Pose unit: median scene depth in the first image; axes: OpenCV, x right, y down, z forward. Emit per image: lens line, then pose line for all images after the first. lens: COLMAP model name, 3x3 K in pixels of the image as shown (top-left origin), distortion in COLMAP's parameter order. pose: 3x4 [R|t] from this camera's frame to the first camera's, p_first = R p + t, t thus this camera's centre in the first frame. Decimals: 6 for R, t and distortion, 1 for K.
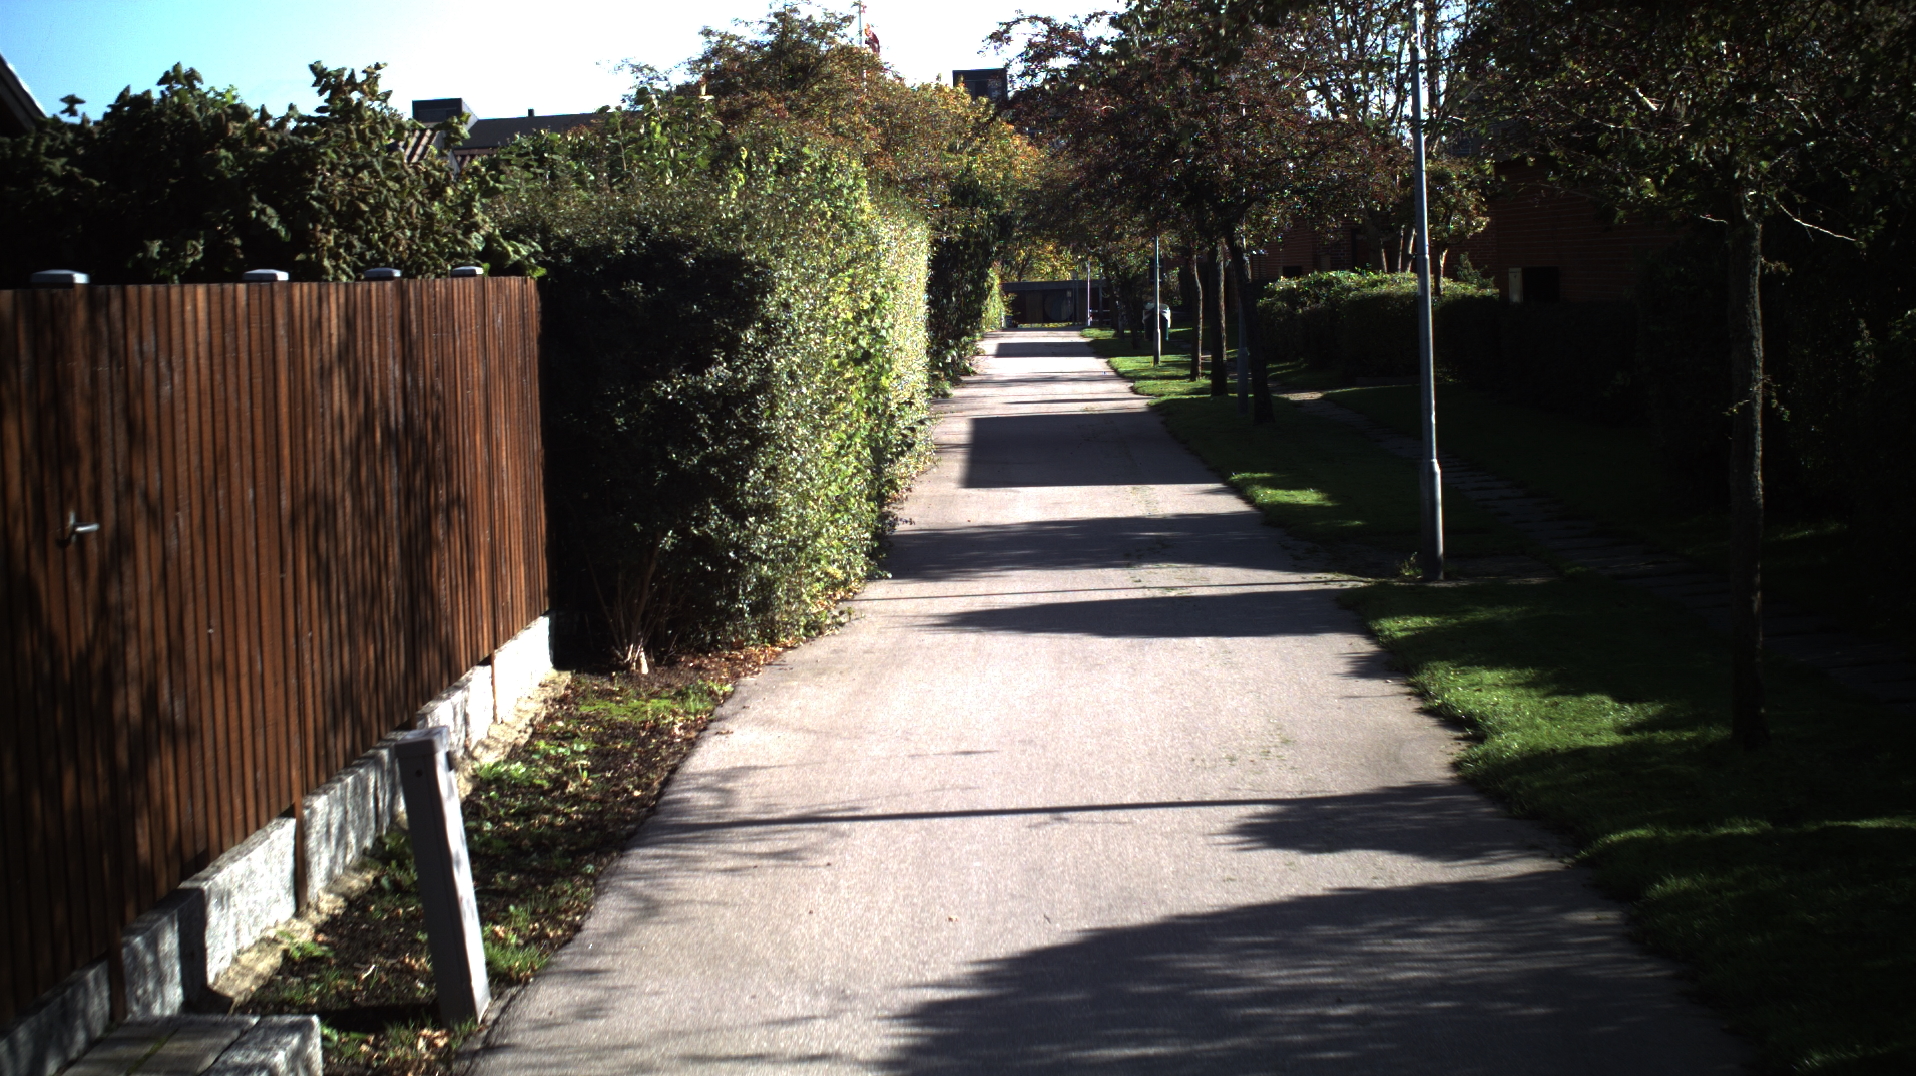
lens RADIAL K [[3461.9, 0, 968.4], [0, 3461.9, 530.6], [0, 0, 1]] dist [-0.266752, 0.000000]
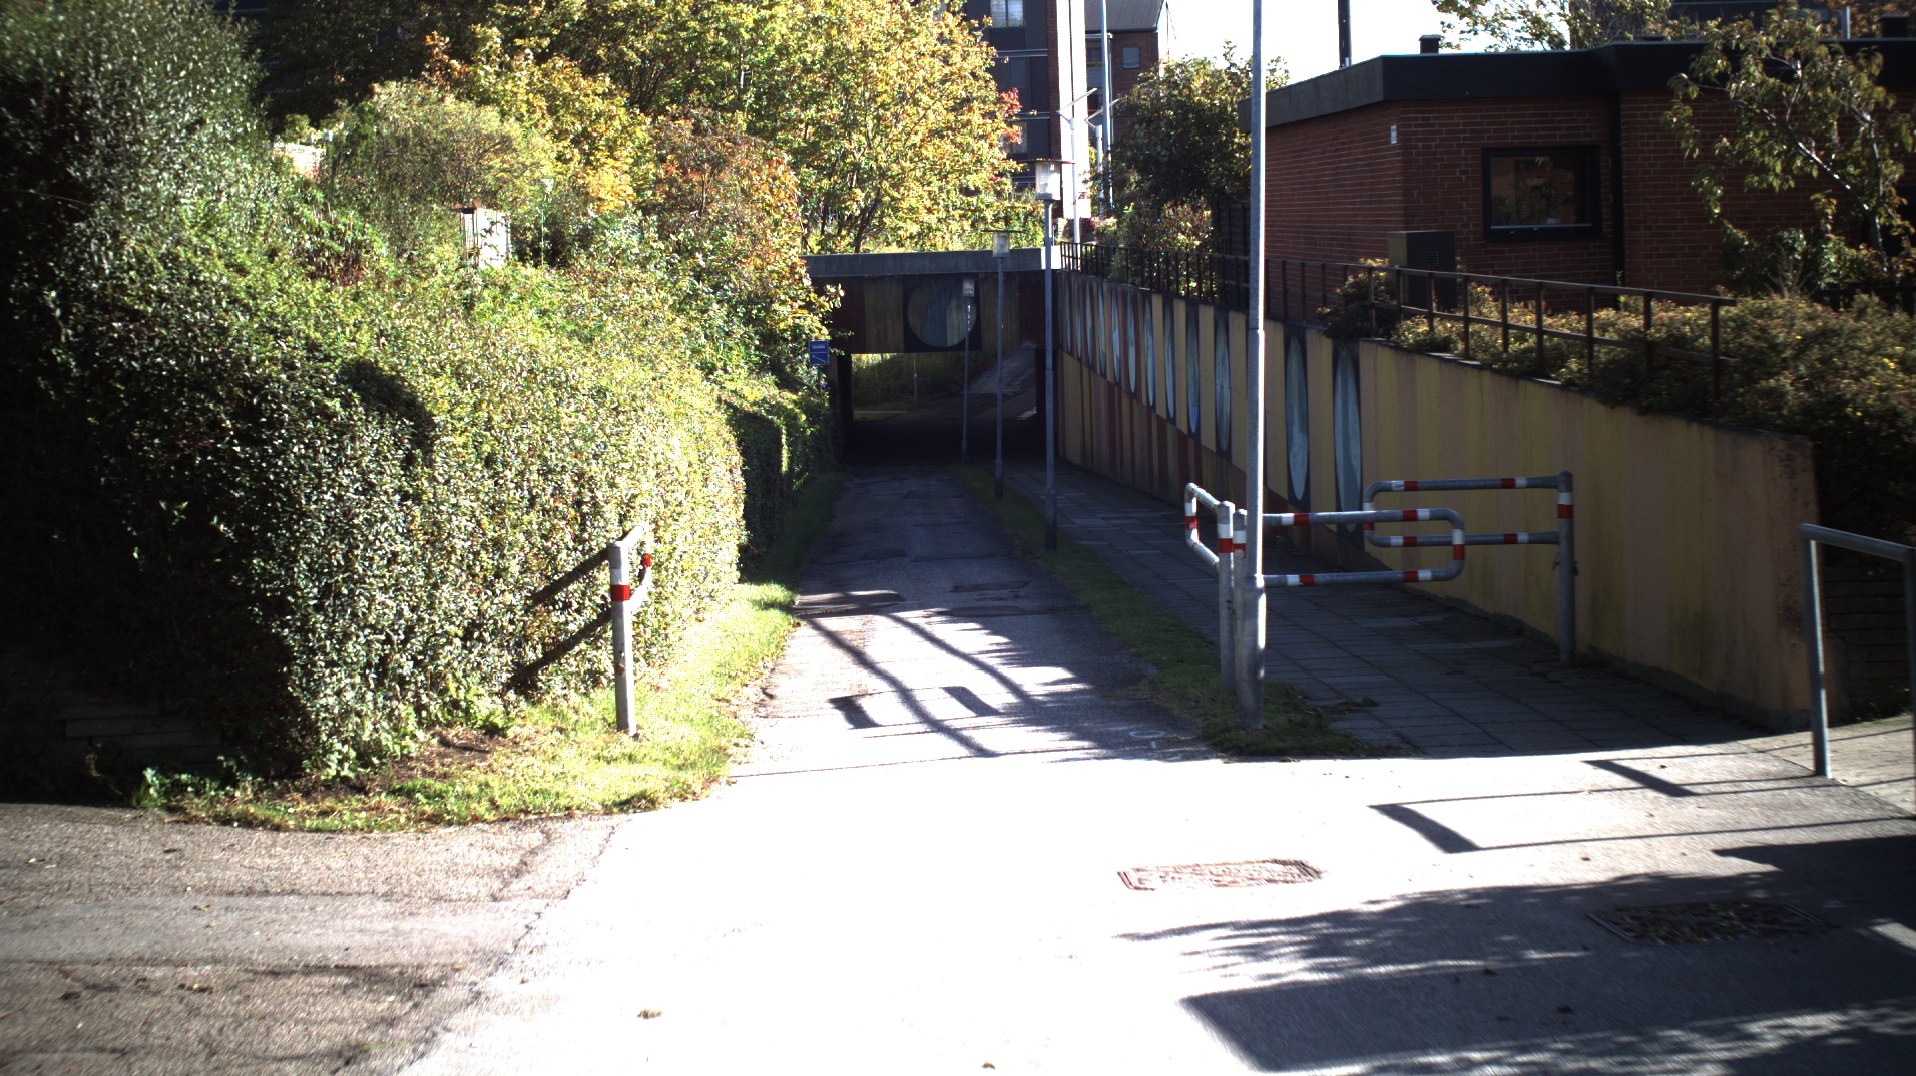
lens RADIAL K [[3461.9, 0, 955.8], [0, 3461.9, 526.5], [0, 0, 1]] dist [-0.266752, 0.000000]
pose [[0.999277, 0.000916, 0.038010, 0.060591], [-0.001325, 0.999942, 0.010733, -0.222498], [-0.037998, -0.010776, 0.999220, 2.942869]]
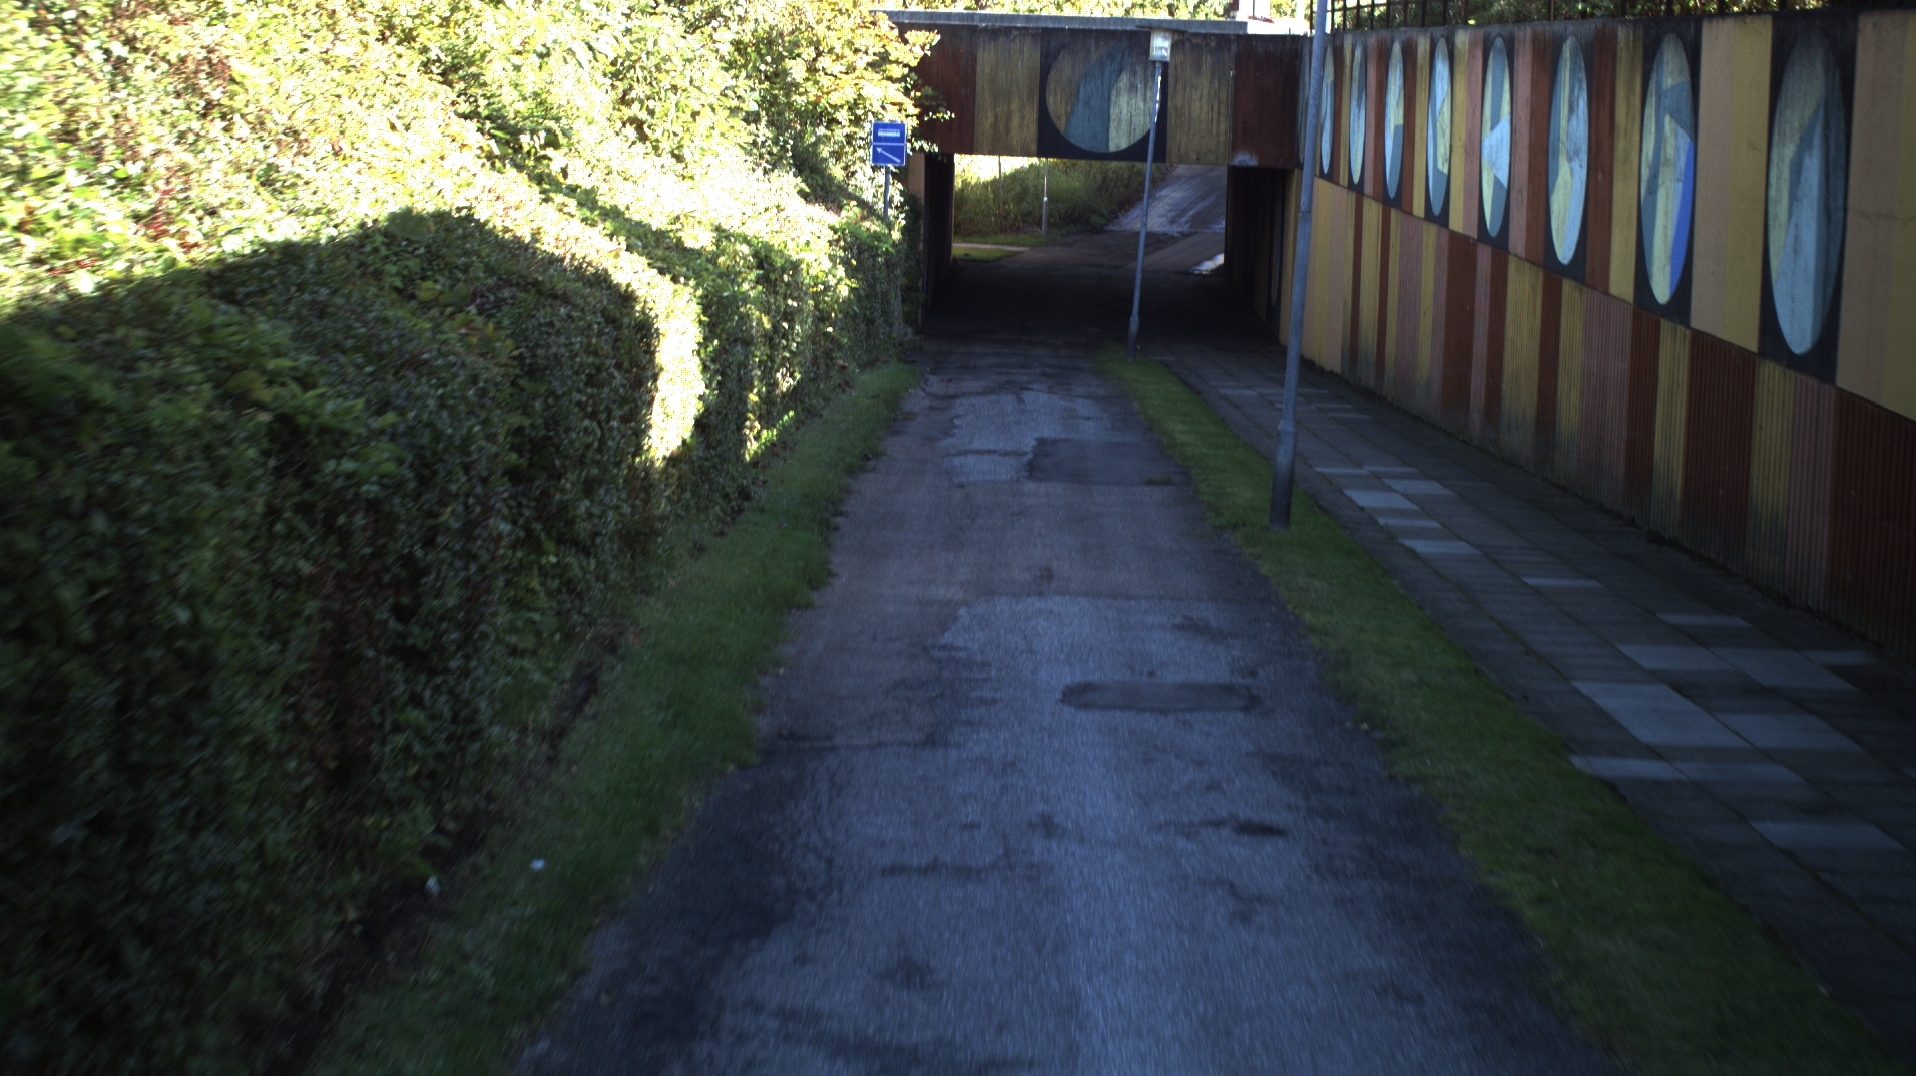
lens RADIAL K [[3461.9, 0, 960.2], [0, 3461.9, 537.3], [0, 0, 1]] dist [-0.266752, 0.000000]
pose [[0.997585, 0.068403, 0.012084, 0.076518], [-0.069043, 0.995523, 0.064555, -0.248199], [-0.007615, -0.065234, 0.997841, 3.829095]]
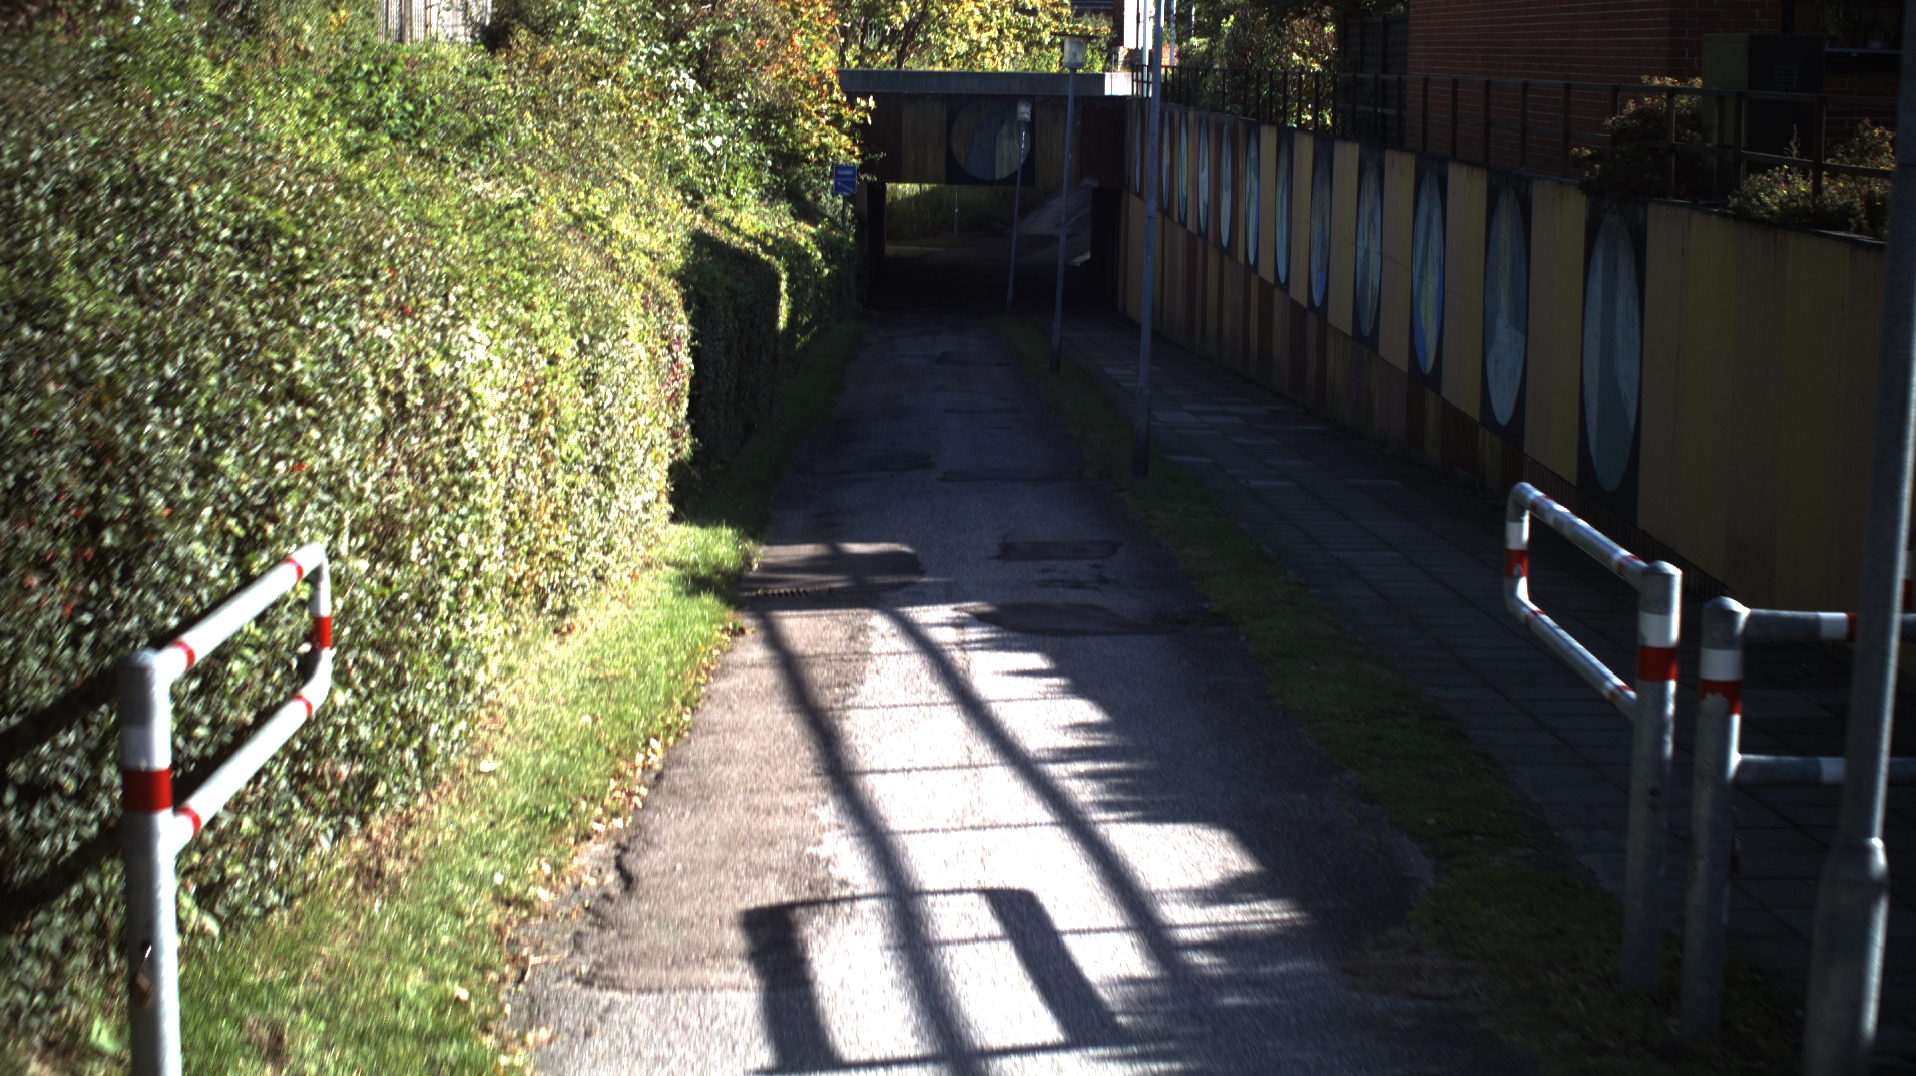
lens RADIAL K [[3461.9, 0, 955.4], [0, 3461.9, 550.3], [0, 0, 1]] dist [-0.266752, 0.000000]
pose [[0.998300, 0.049250, 0.031172, 0.067932], [-0.051217, 0.996516, 0.065820, -0.233827], [-0.027822, -0.067305, 0.997344, 3.240869]]
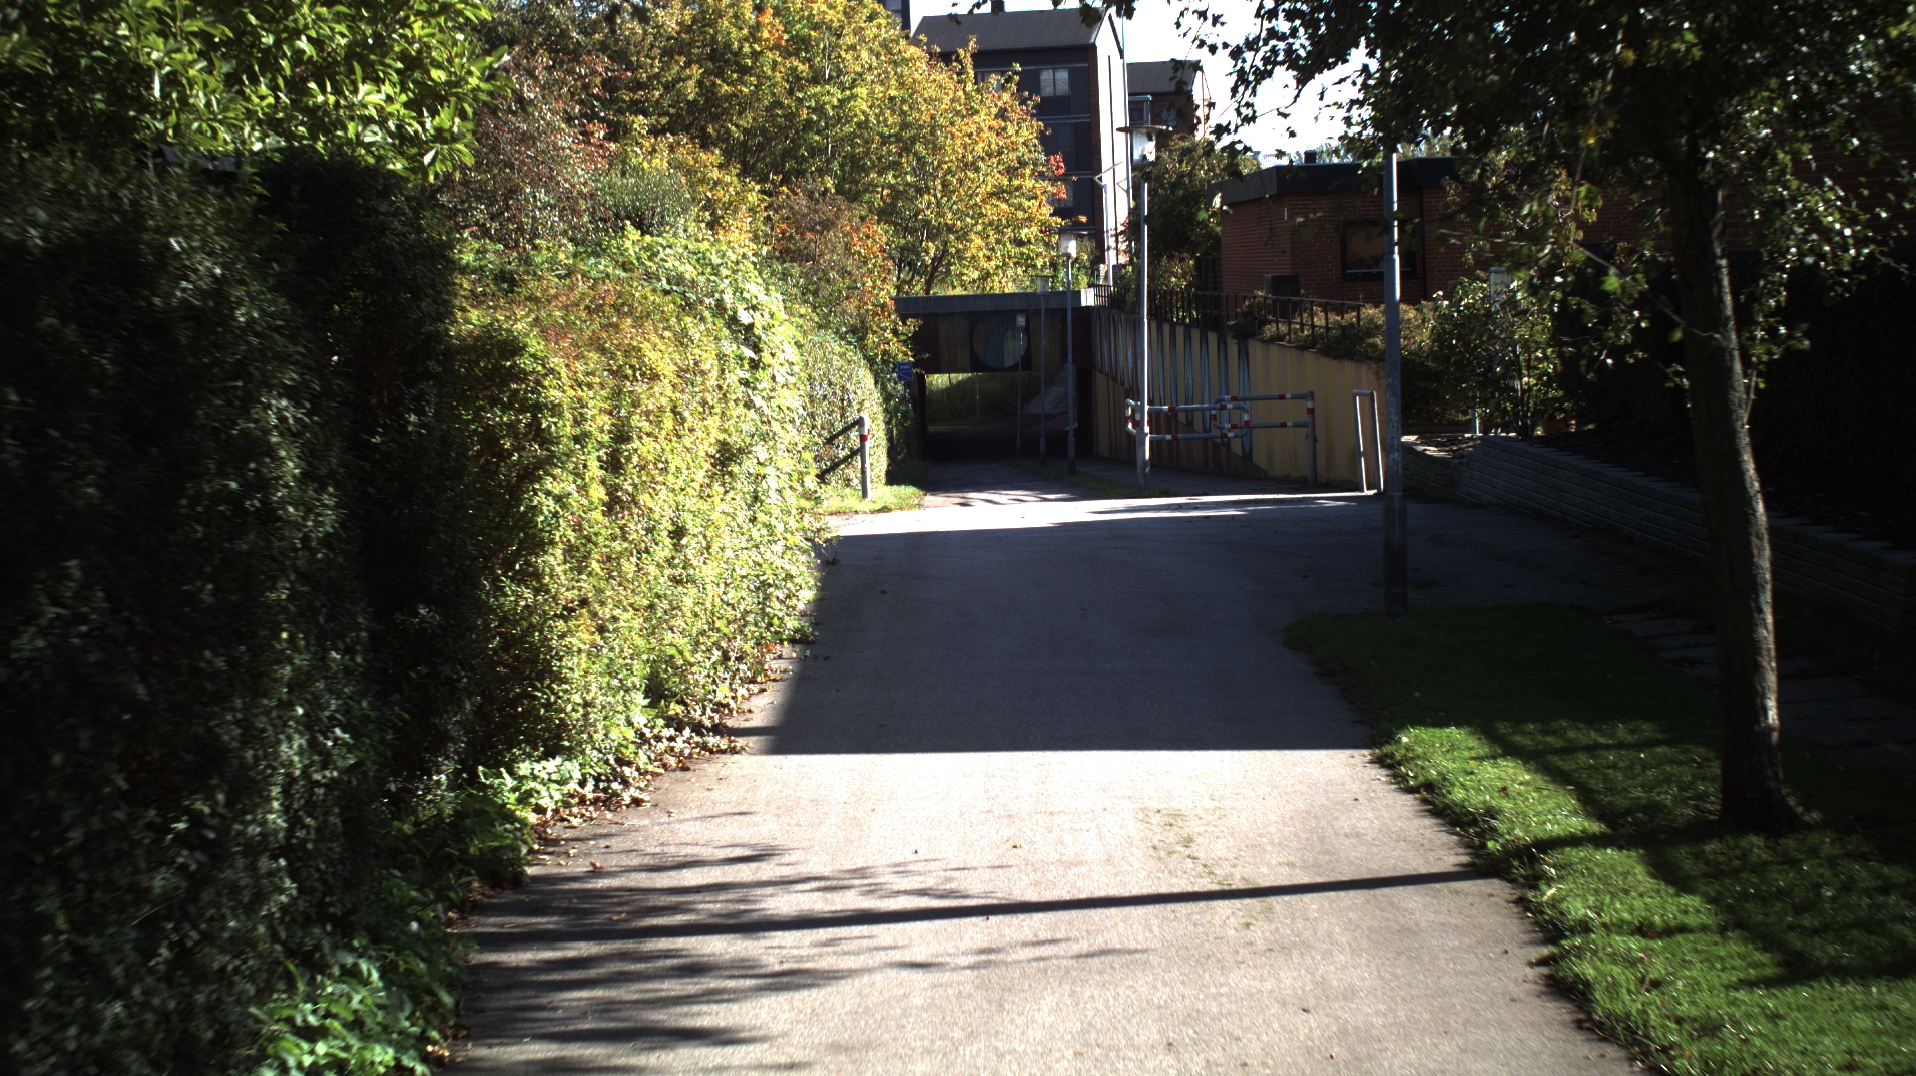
lens RADIAL K [[3461.9, 0, 960.1], [0, 3461.9, 531.1], [0, 0, 1]] dist [-0.266752, 0.000000]
pose [[0.999720, -0.005351, 0.023029, 0.037779], [0.005376, 0.999985, -0.001017, -0.178769], [-0.023023, 0.001140, 0.999734, 2.354666]]
